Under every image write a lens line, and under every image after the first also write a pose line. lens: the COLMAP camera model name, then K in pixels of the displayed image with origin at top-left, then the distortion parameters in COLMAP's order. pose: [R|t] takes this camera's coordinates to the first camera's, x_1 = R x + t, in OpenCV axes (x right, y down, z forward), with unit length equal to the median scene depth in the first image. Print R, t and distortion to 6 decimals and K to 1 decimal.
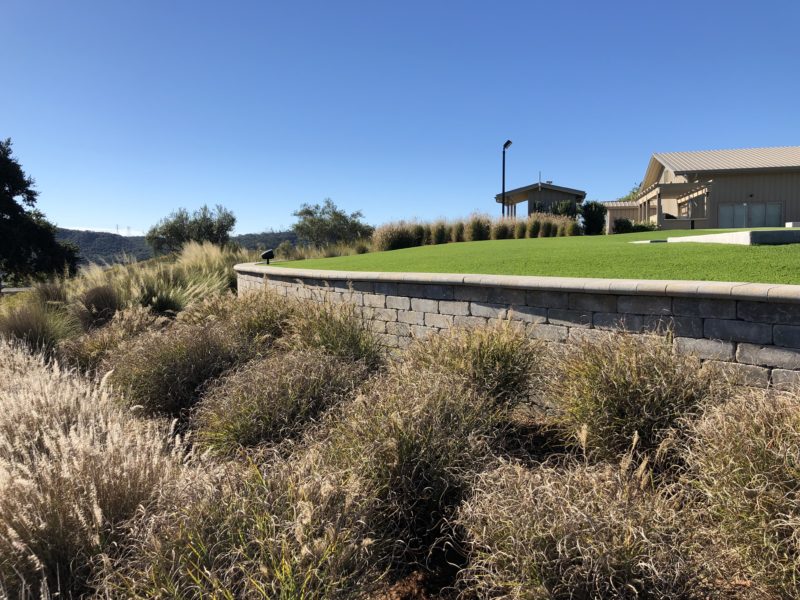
lens RADIAL K [[653.4, 0, 400.6], [0, 653.4, 298.2], [0, 0, 1]] dist [0.037765, -0.036987]
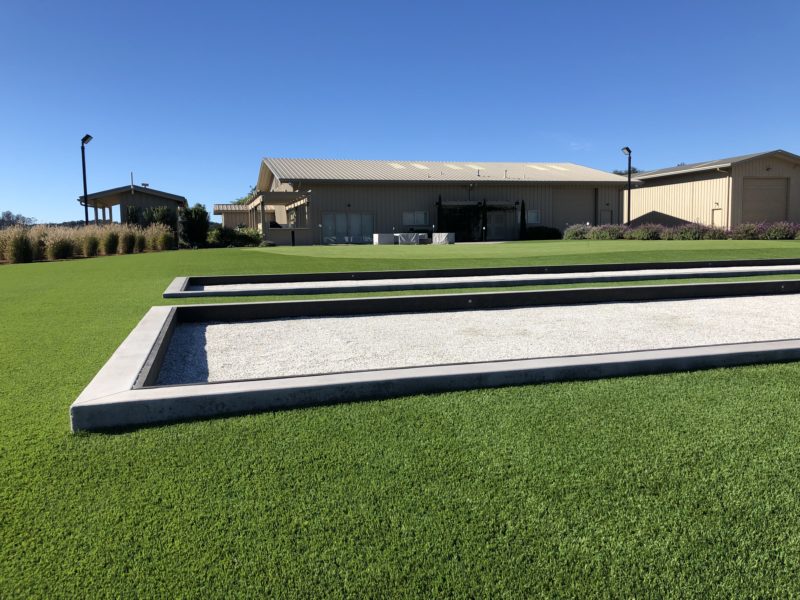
lens RADIAL K [[653.4, 0, 397.1], [0, 653.4, 300.3], [0, 0, 1]] dist [0.037765, -0.036987]
pose [[0.861707, -0.048902, 0.505044, 0.477306], [0.043782, 0.998799, 0.022009, -0.182316], [-0.505513, 0.003146, 0.862813, 0.400031]]
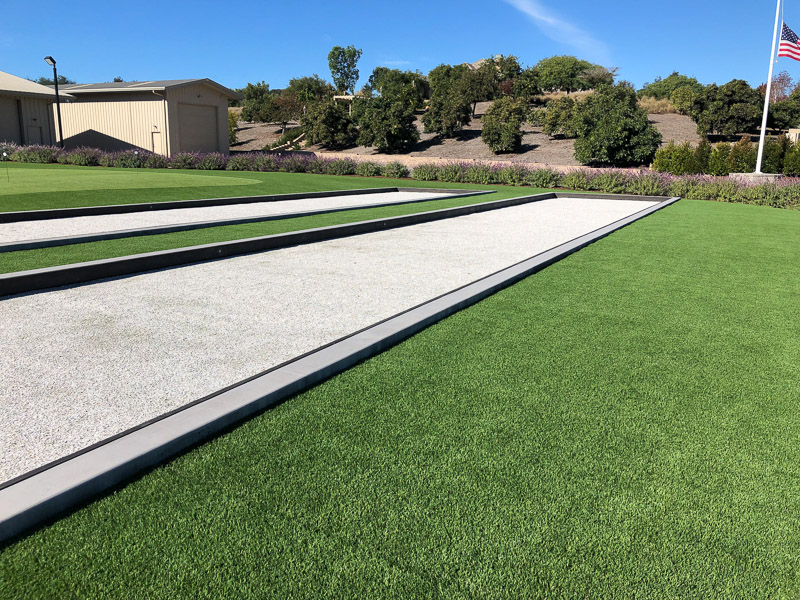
lens RADIAL K [[653.4, 0, 402.4], [0, 653.4, 297.1], [0, 0, 1]] dist [0.037765, -0.036987]
pose [[0.238480, -0.189732, 0.952433, 0.683210], [0.051120, 0.981823, 0.182787, -0.307827], [-0.969801, 0.005098, 0.243844, 0.500553]]
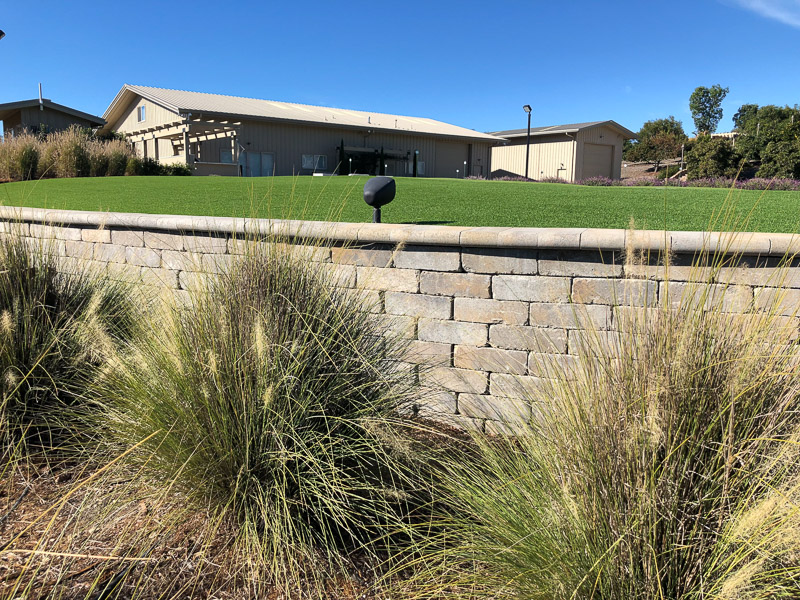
lens RADIAL K [[653.4, 0, 398.9], [0, 653.4, 295.7], [0, 0, 1]] dist [0.037765, -0.036987]
pose [[0.626765, -0.090951, 0.773882, -0.928092], [0.031600, 0.995314, 0.091382, -0.090349], [-0.778567, -0.032820, 0.626703, 1.624259]]
